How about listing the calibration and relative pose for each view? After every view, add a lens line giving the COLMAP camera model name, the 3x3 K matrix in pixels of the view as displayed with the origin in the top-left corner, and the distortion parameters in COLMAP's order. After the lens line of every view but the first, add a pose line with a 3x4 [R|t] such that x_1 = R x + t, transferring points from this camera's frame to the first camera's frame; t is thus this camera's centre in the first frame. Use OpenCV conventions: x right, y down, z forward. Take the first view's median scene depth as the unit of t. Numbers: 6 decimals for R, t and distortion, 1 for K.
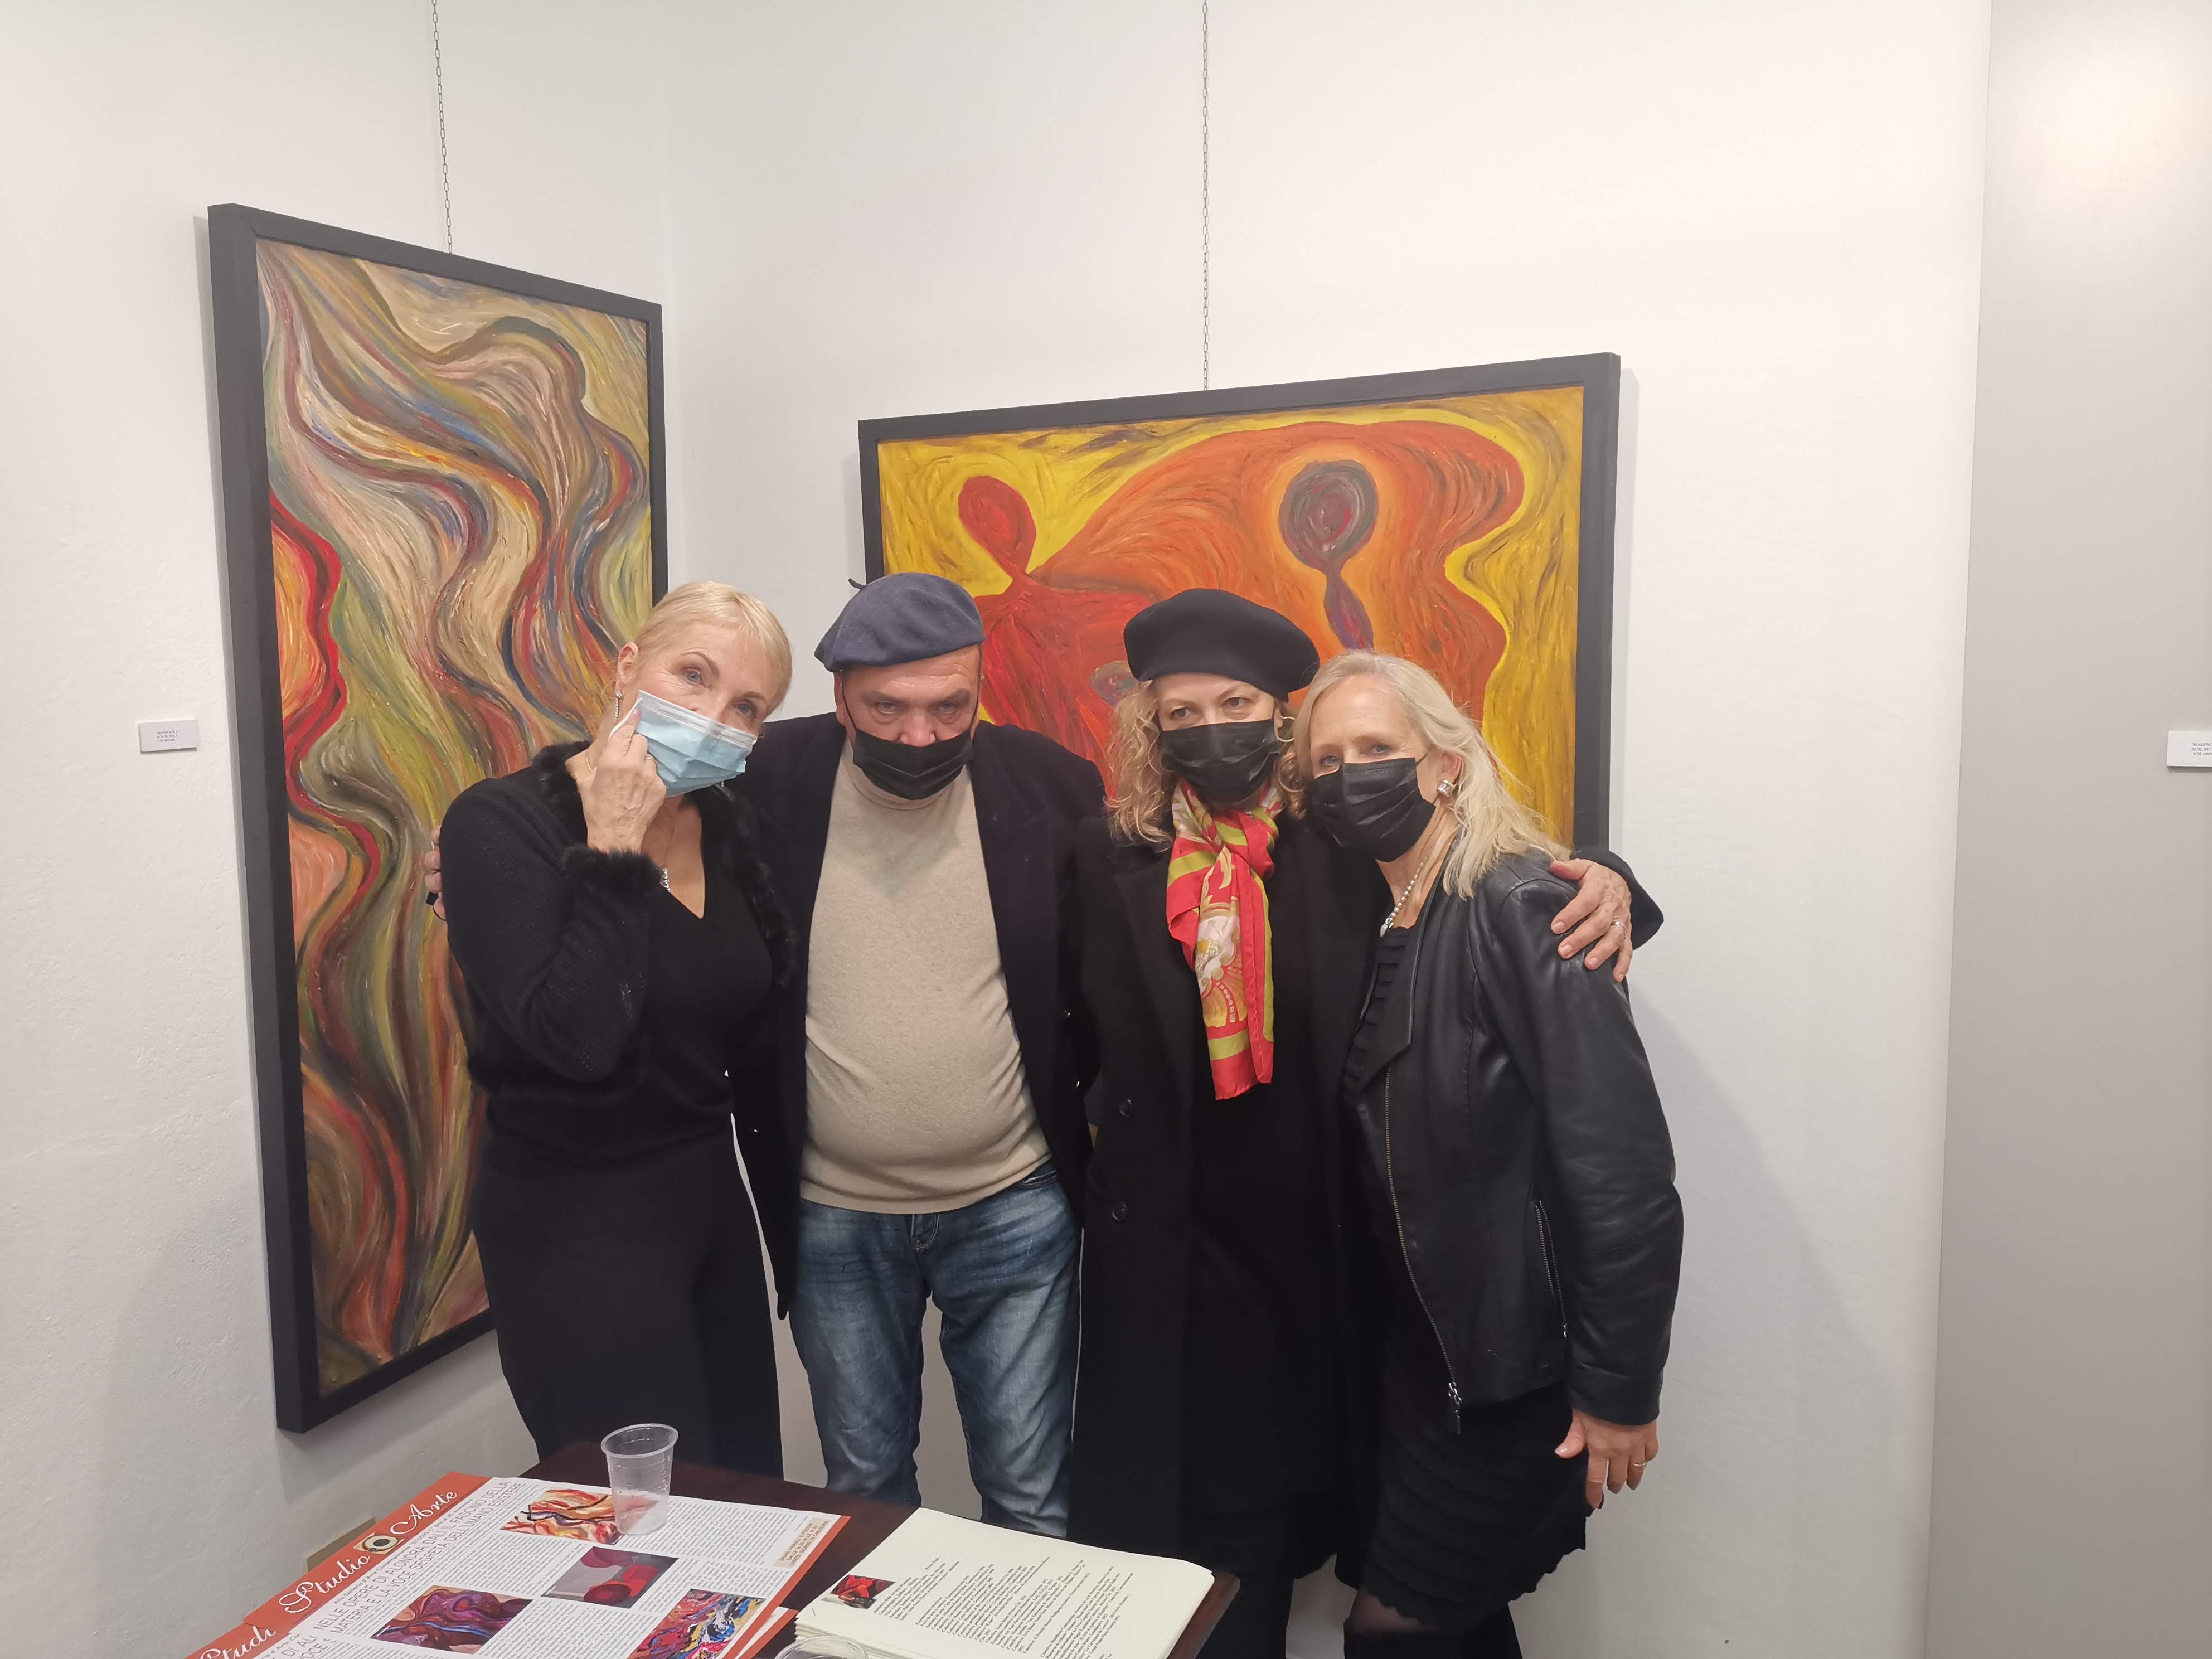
lens RADIAL K [[1779.1, 0, 1097.5], [0, 1779.1, 829.8], [0, 0, 1]] dist [0.124231, -0.116380]
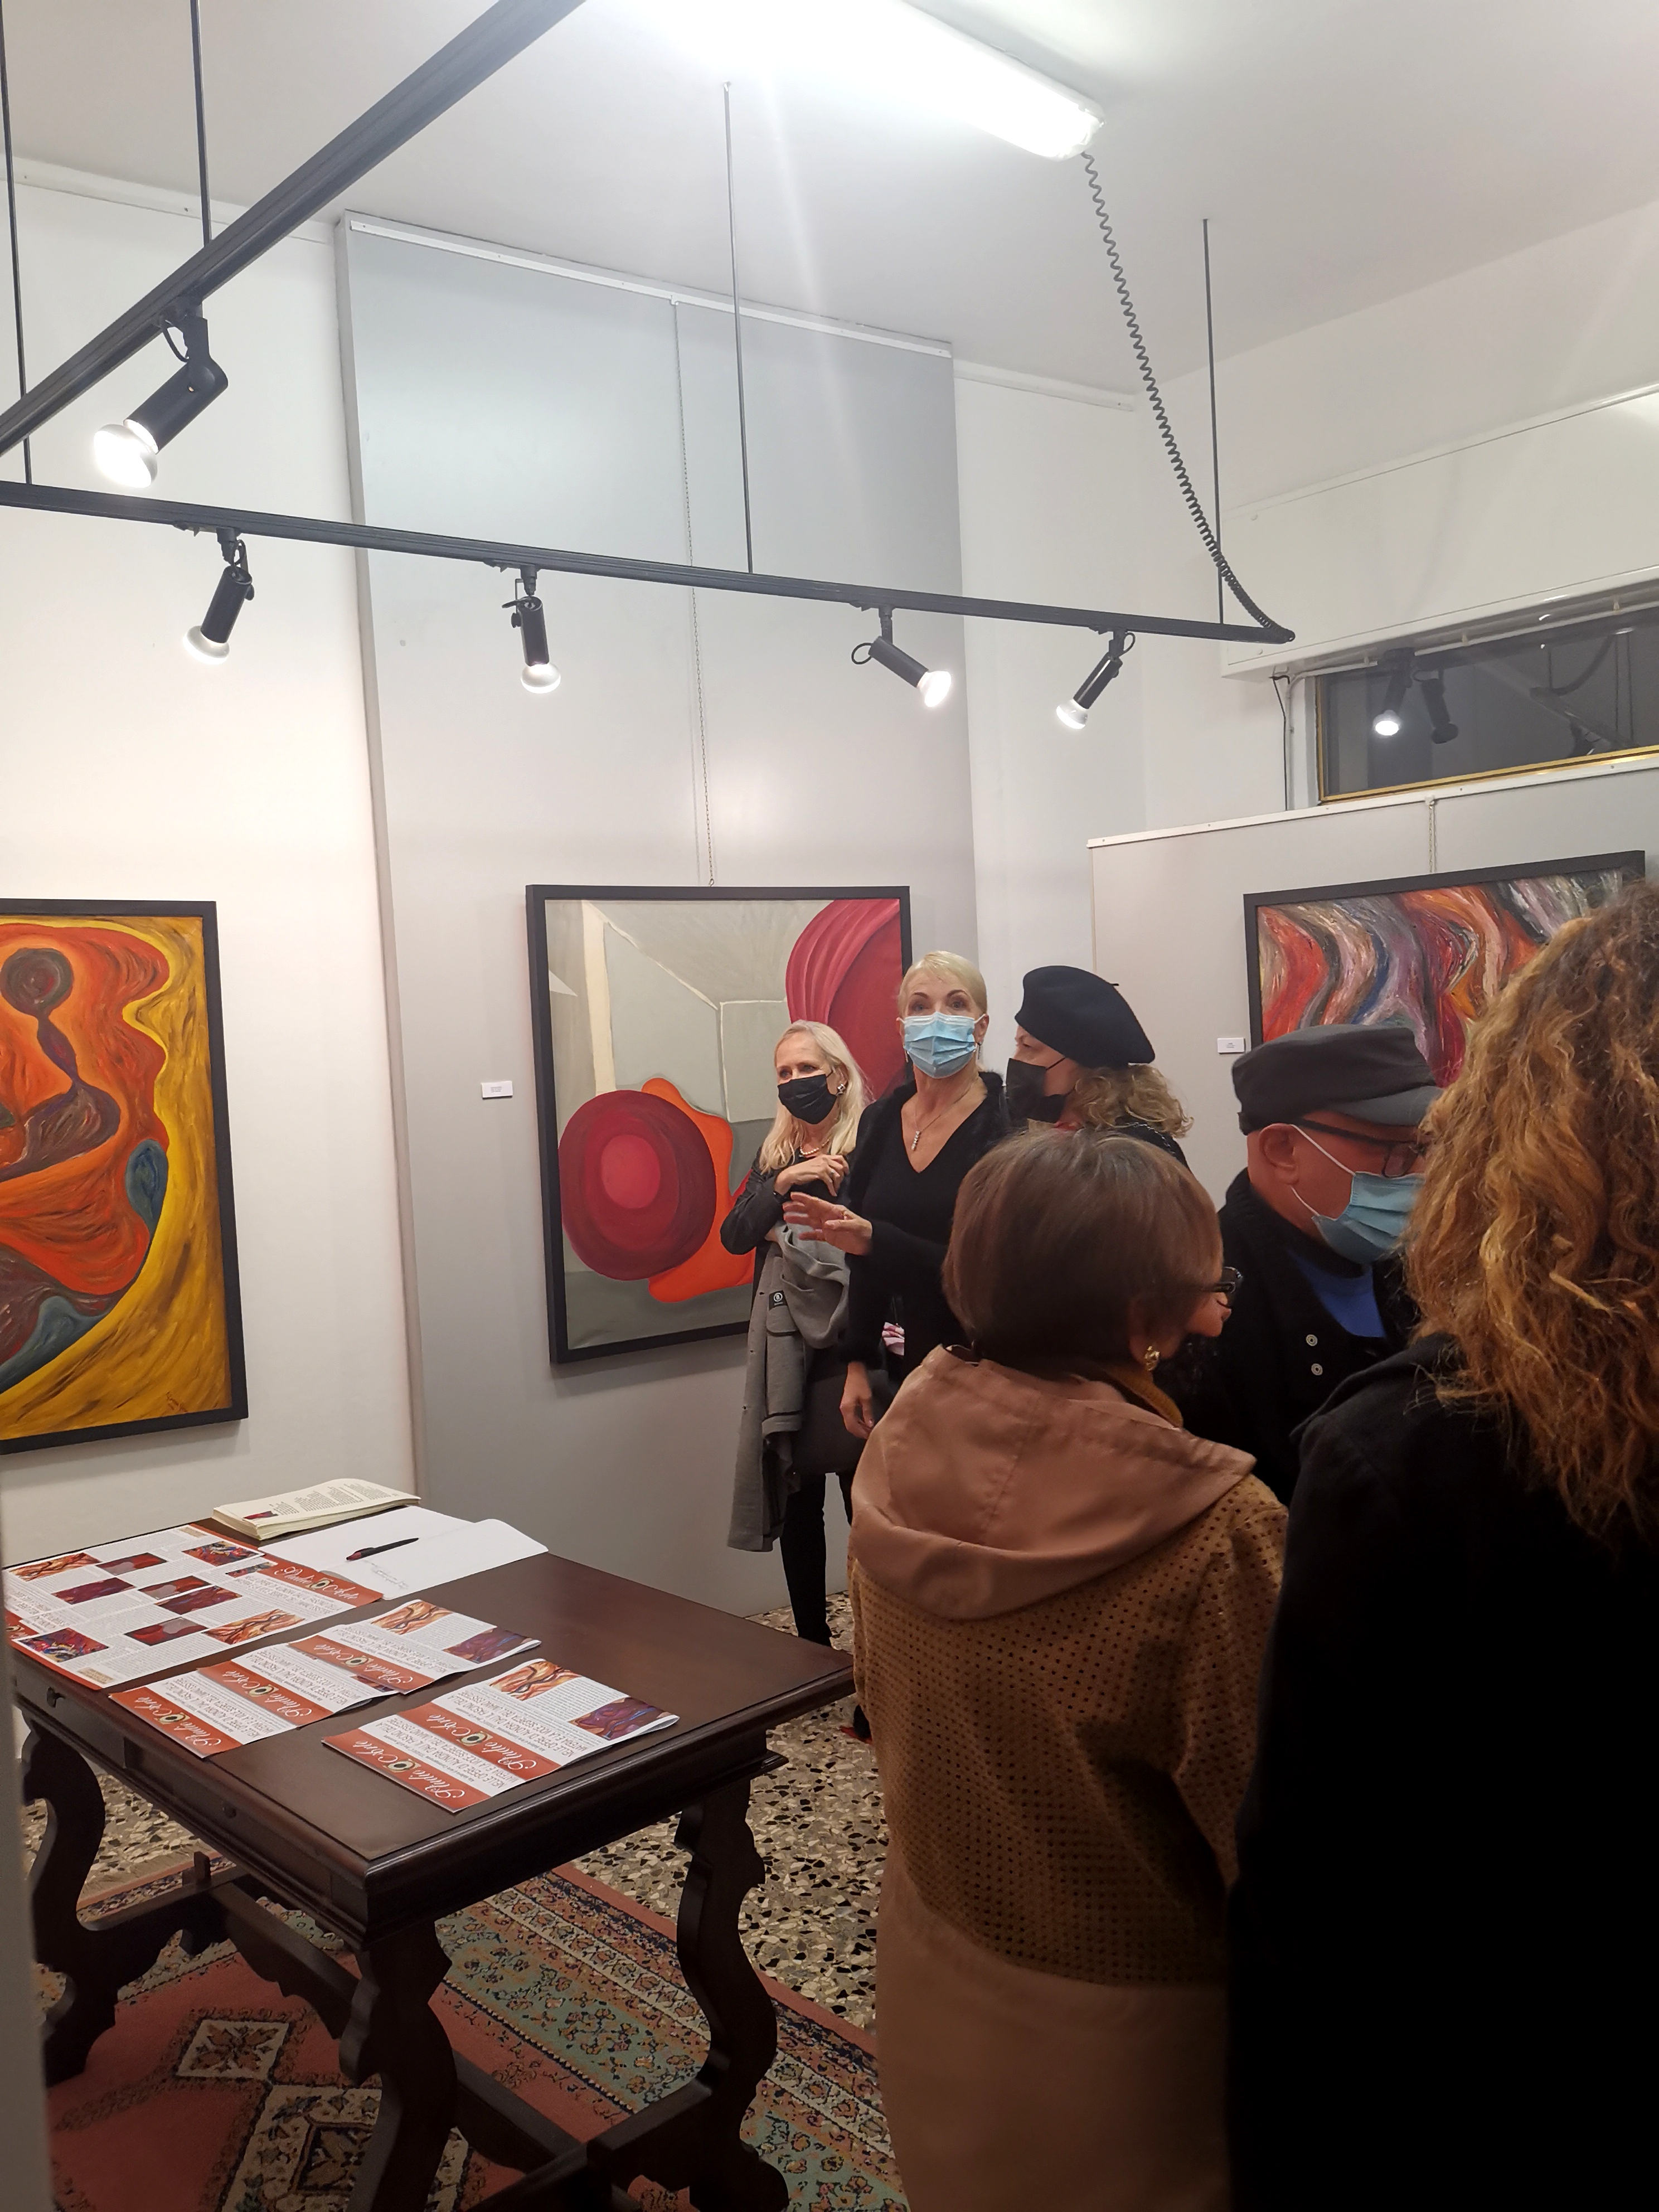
lens RADIAL K [[1779.1, 0, 851.1], [0, 1779.1, 1130.8], [0, 0, 1]] dist [0.124231, -0.116380]
pose [[0.392085, -0.061001, 0.917904, -1.045556], [0.142970, 0.989716, 0.004704, 0.049665], [-0.908751, 0.129388, 0.396774, -0.271817]]
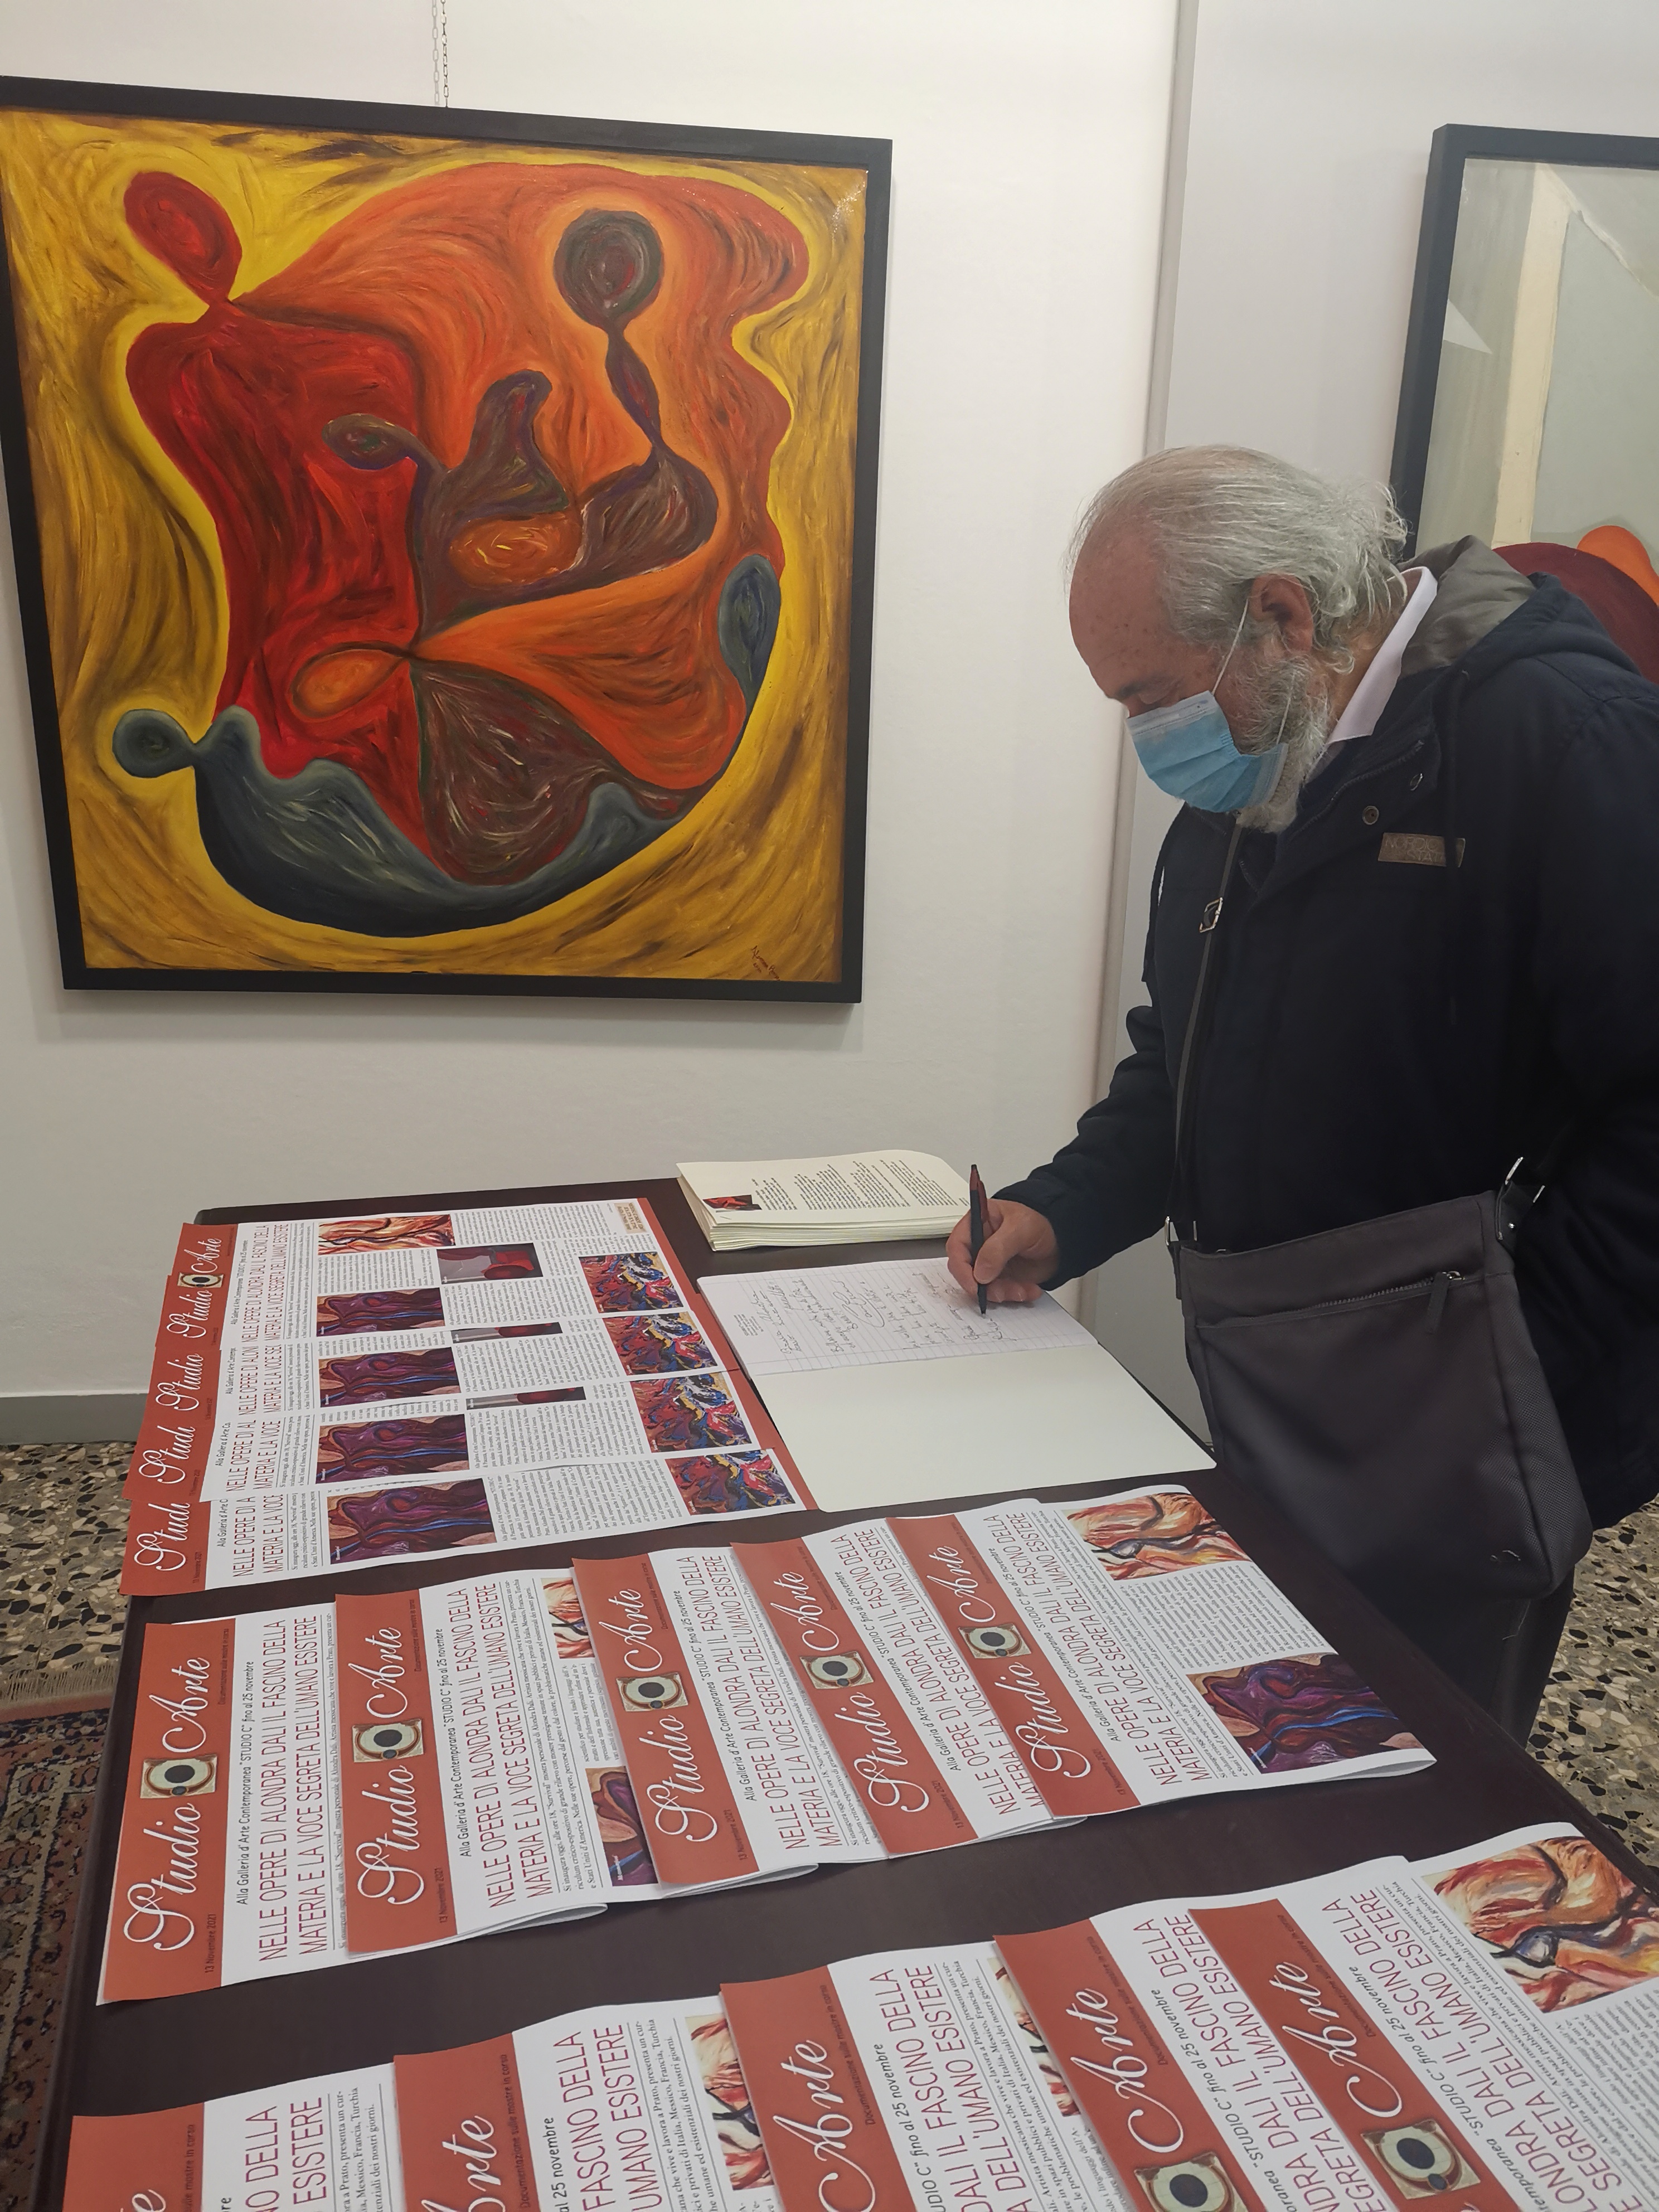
lens RADIAL K [[1779.1, 0, 822.1], [0, 1779.1, 1086.3], [0, 0, 1]] dist [0.124231, -0.116380]
pose [[0.776434, -0.133373, 0.615923, -0.453475], [0.033383, 0.984681, 0.171141, 0.101192], [-0.629314, -0.112318, 0.768992, 0.088986]]
